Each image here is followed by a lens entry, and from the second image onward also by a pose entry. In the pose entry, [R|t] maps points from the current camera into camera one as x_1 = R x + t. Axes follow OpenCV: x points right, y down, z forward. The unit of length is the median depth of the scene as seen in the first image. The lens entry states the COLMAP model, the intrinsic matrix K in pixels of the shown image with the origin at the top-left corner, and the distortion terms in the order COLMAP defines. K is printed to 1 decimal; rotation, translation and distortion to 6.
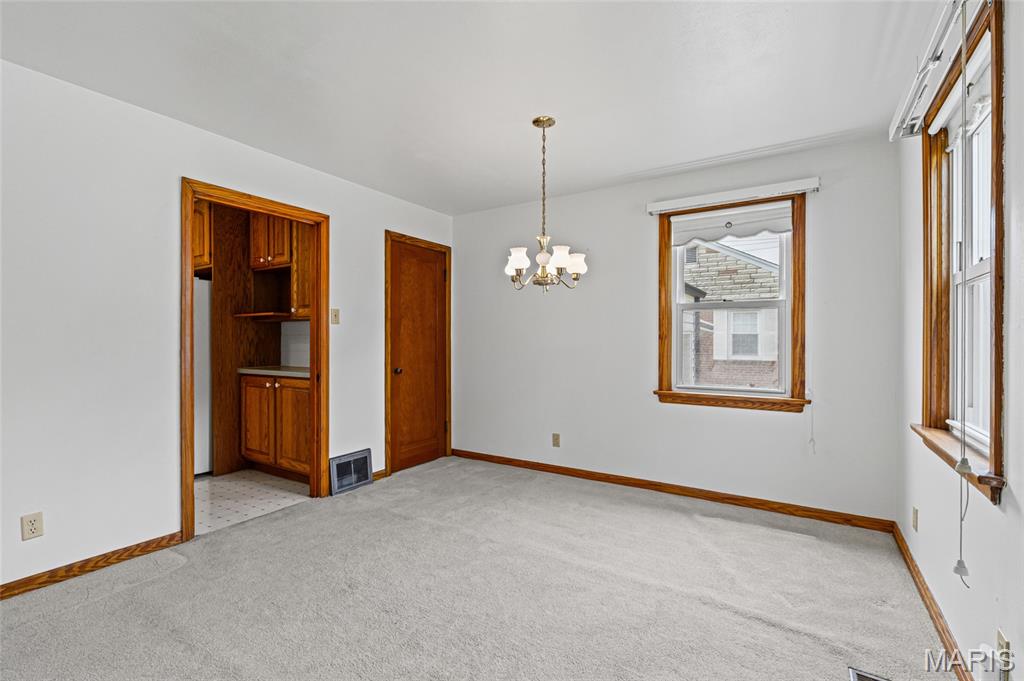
lens RADIAL K [[459.3, 0, 512.0], [0, 459.3, 340.5], [0, 0, 1]] dist [-0.002103, -0.000140]
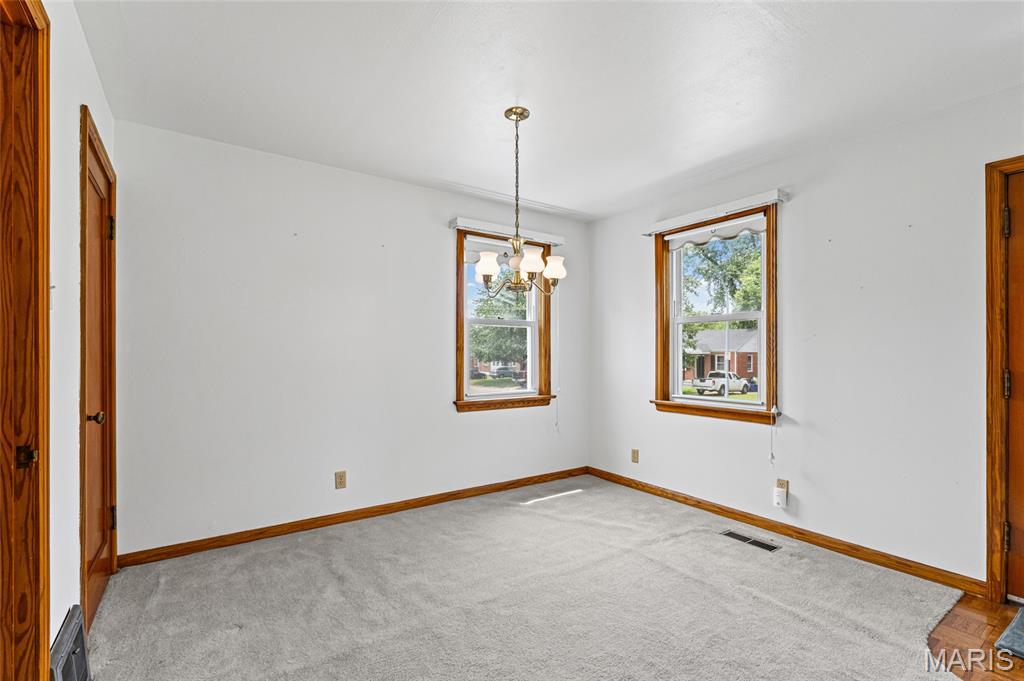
lens RADIAL K [[463.5, 0, 511.6], [0, 463.5, 352.8], [0, 0, 1]] dist [0.000514, -0.000266]
pose [[0.383241, -0.000606, 0.923648, -0.662637], [-0.001487, 0.999998, 0.001273, 0.000112], [-0.923647, -0.001861, 0.383239, 0.554526]]
